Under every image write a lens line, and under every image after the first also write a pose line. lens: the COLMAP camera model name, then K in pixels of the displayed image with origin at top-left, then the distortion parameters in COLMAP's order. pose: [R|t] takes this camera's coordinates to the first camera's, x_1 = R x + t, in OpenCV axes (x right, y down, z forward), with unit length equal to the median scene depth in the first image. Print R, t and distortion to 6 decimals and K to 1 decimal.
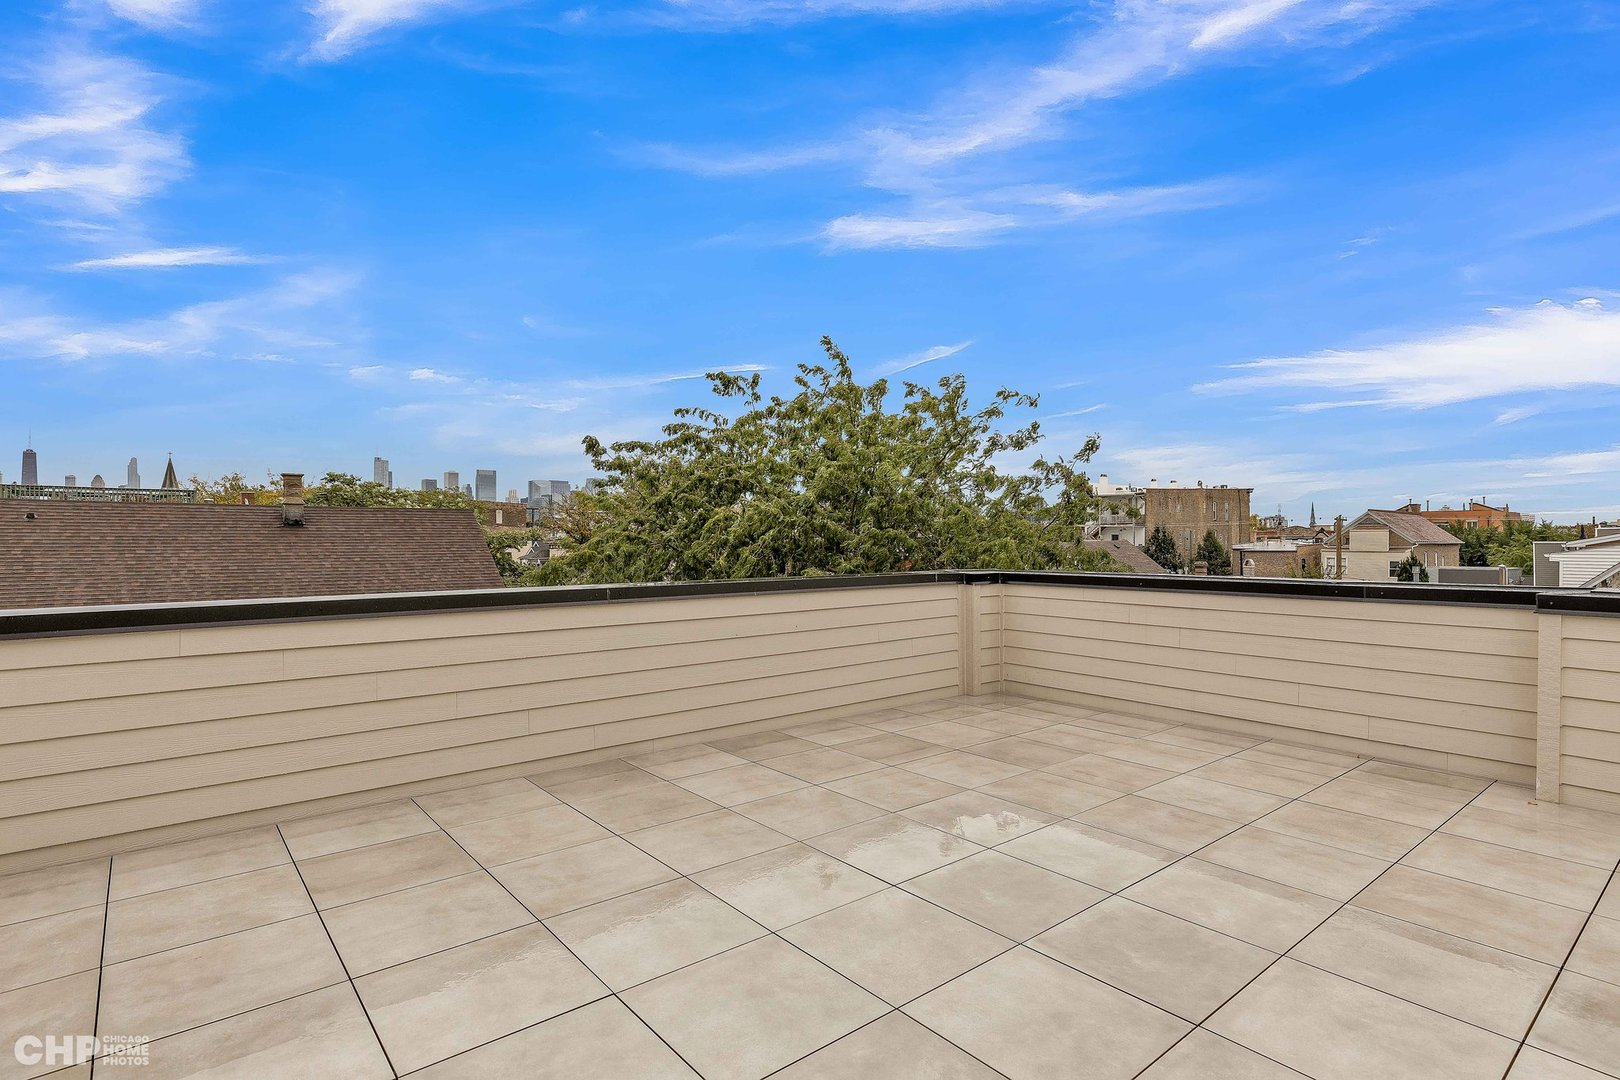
lens RADIAL K [[820.5, 0, 814.9], [0, 820.5, 524.2], [0, 0, 1]] dist [0.006271, 0.000957]
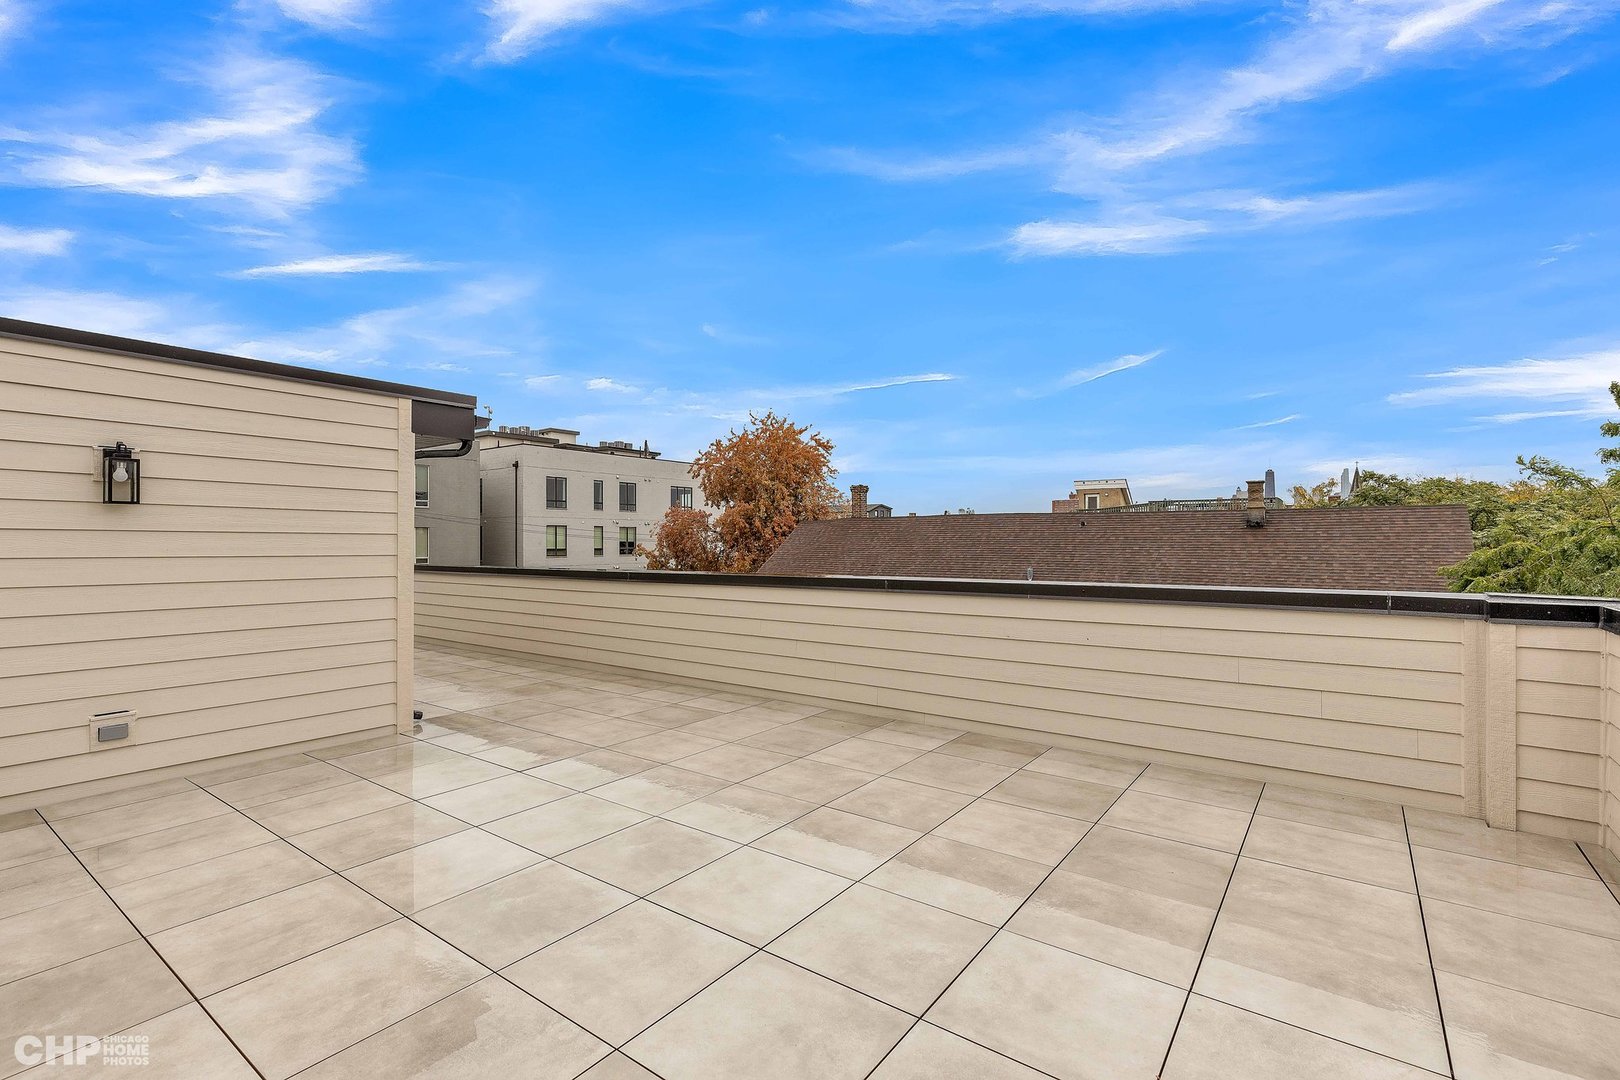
lens RADIAL K [[723.1, 0, 815.3], [0, 723.1, 549.6], [0, 0, 1]] dist [-0.011302, -0.000655]
pose [[0.238685, 0.011679, -0.971027, 0.819806], [0.022959, 0.999580, 0.017666, 0.005432], [0.970826, -0.026511, 0.238317, 0.647821]]
